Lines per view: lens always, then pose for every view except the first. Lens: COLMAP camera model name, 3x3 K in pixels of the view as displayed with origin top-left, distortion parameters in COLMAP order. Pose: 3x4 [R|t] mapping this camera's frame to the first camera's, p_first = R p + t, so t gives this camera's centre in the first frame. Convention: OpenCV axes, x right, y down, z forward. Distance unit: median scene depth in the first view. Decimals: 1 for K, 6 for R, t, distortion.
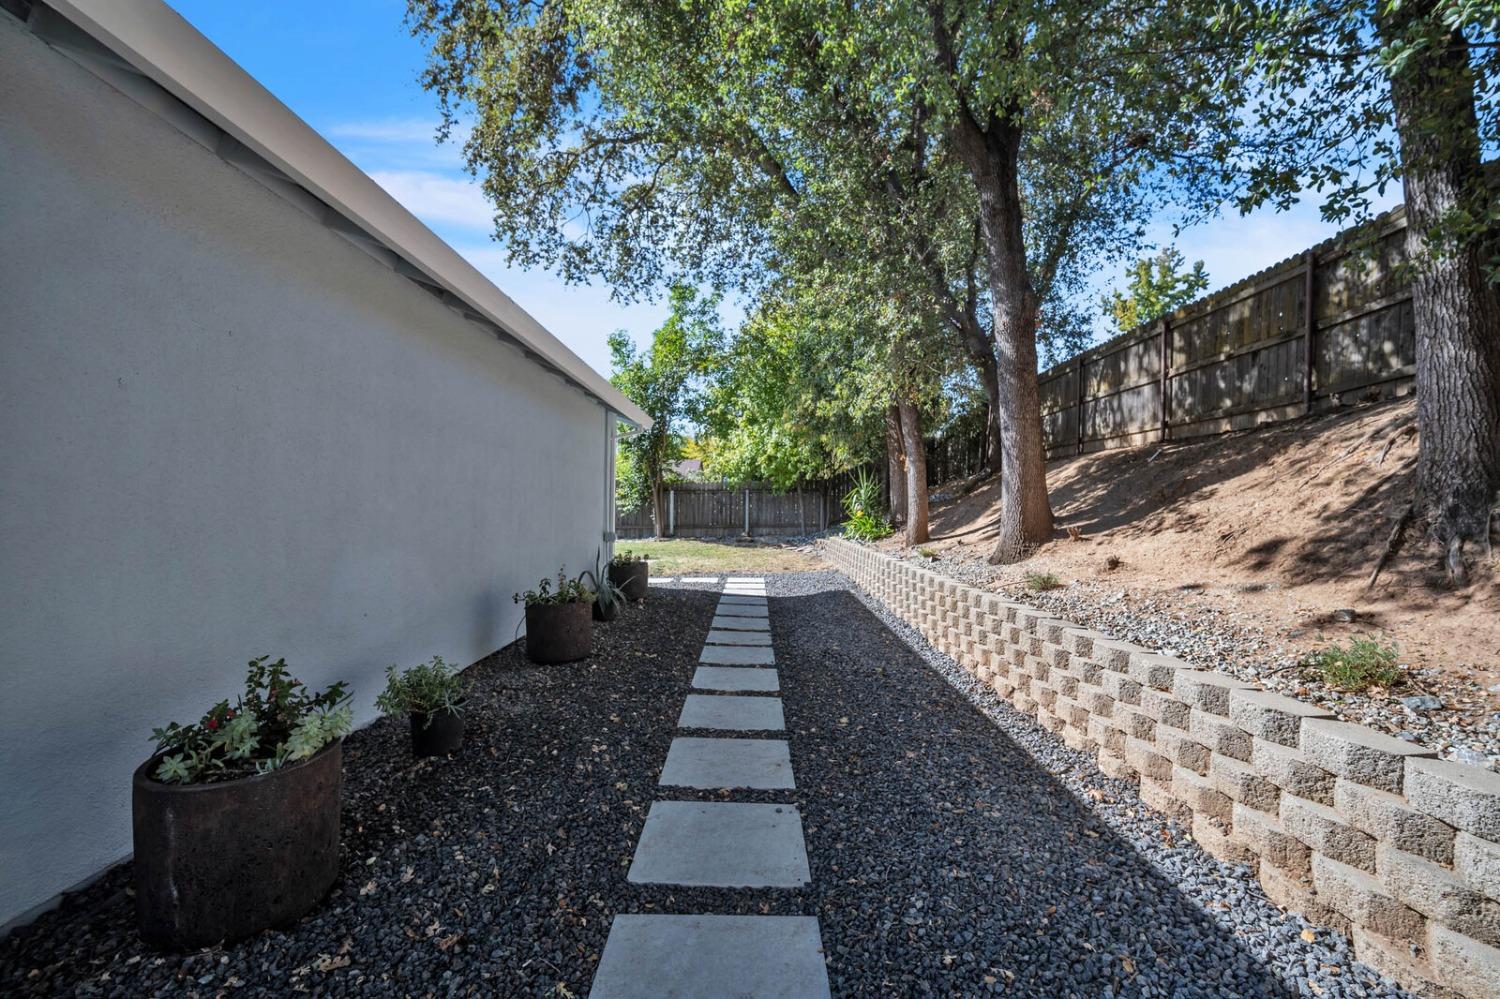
lens RADIAL K [[656.3, 0, 750.8], [0, 656.3, 497.5], [0, 0, 1]] dist [-0.016719, 0.005090]
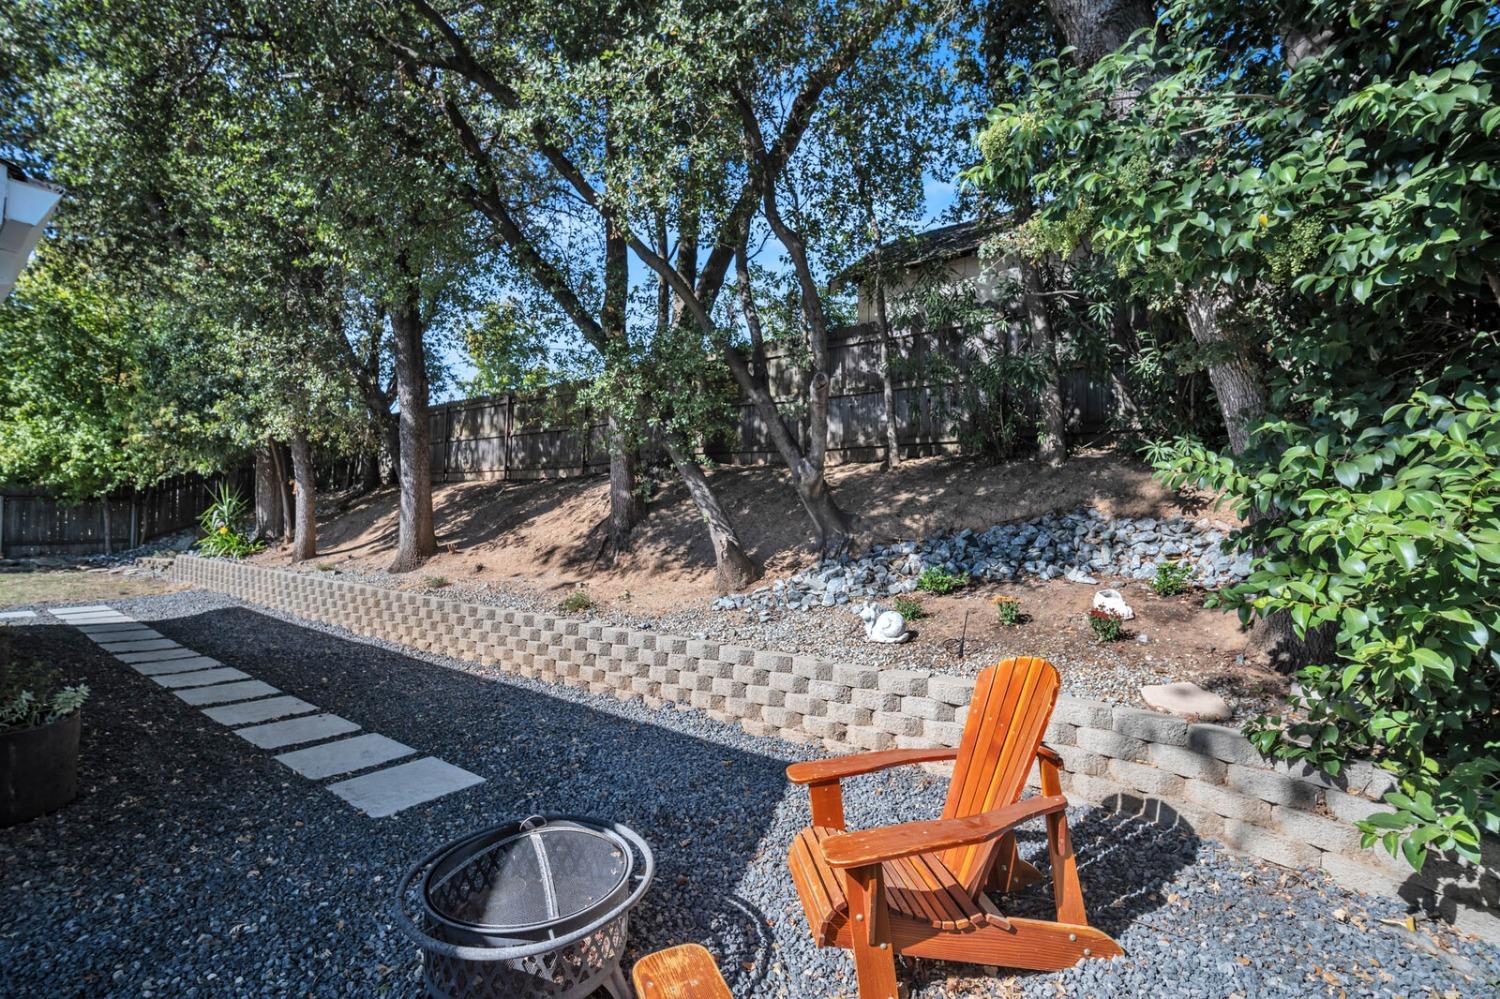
lens RADIAL K [[656.3, 0, 750.8], [0, 656.3, 497.5], [0, 0, 1]] dist [-0.016719, 0.005090]
pose [[0.596520, 0.024107, 0.802236, -0.206395], [-0.020052, 0.999684, -0.015130, -0.036726], [-0.802348, -0.007061, 0.596815, -0.301530]]
